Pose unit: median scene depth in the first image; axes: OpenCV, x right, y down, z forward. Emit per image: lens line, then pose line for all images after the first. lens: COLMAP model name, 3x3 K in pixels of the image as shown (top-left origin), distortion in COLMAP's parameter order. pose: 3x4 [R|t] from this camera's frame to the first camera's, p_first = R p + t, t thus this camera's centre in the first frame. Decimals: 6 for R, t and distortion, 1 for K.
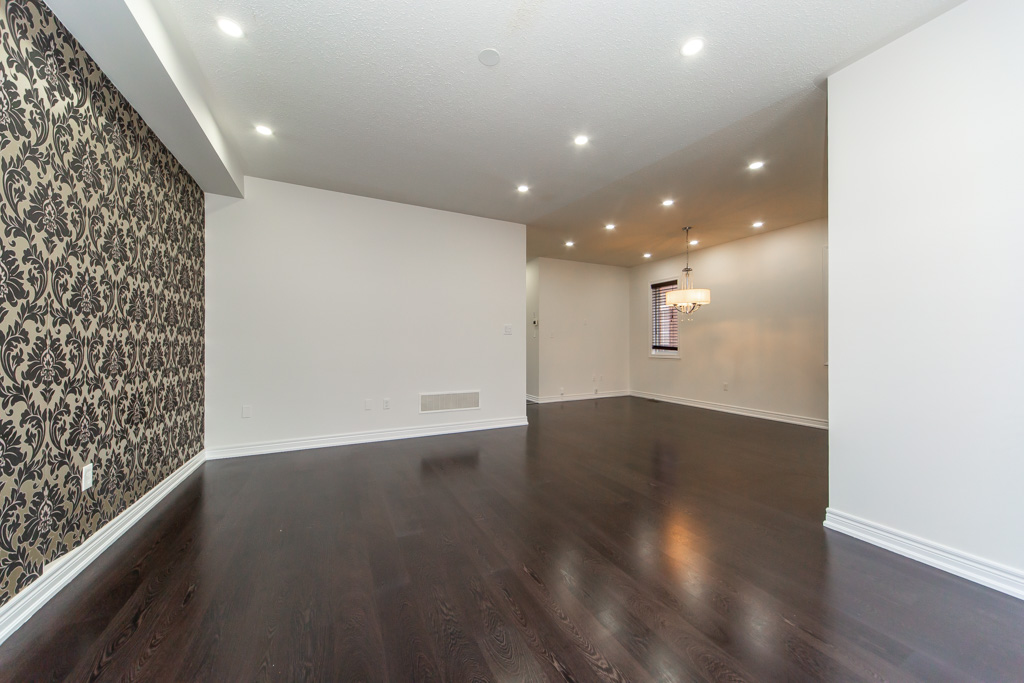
lens RADIAL K [[352.0, 0, 513.5], [0, 352.0, 342.6], [0, 0, 1]] dist [0.002907, 0.000048]
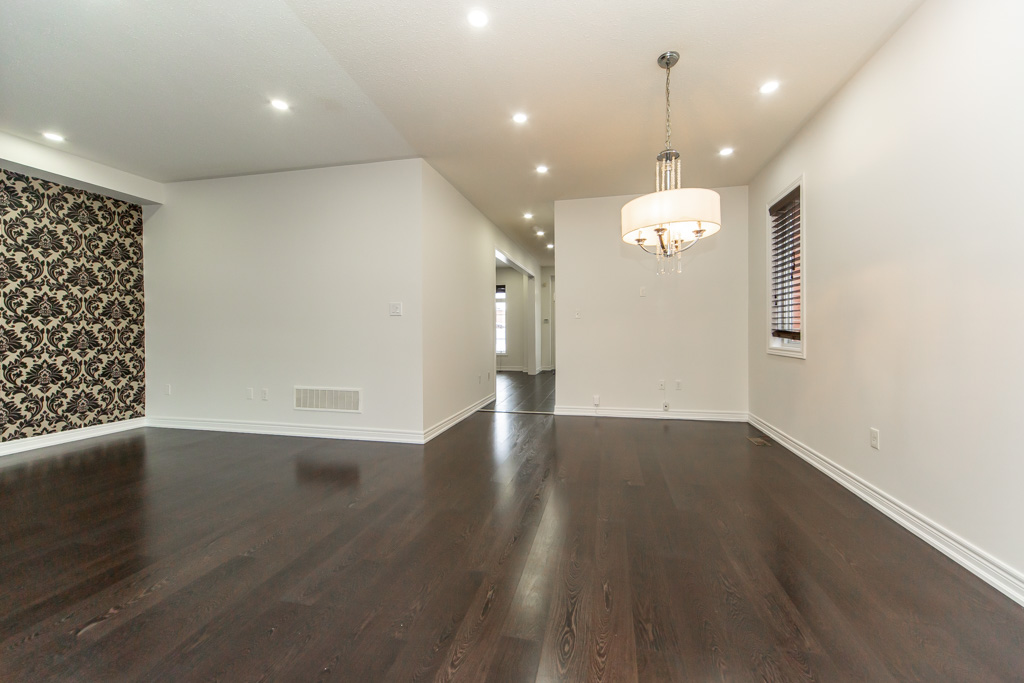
lens RADIAL K [[365.6, 0, 514.8], [0, 365.6, 342.4], [0, 0, 1]] dist [0.003755, 0.000144]
pose [[0.799383, 0.000667, -0.600821, 0.616466], [0.007271, 0.999915, 0.010785, 0.026255], [0.600778, -0.012990, 0.799310, 0.524383]]
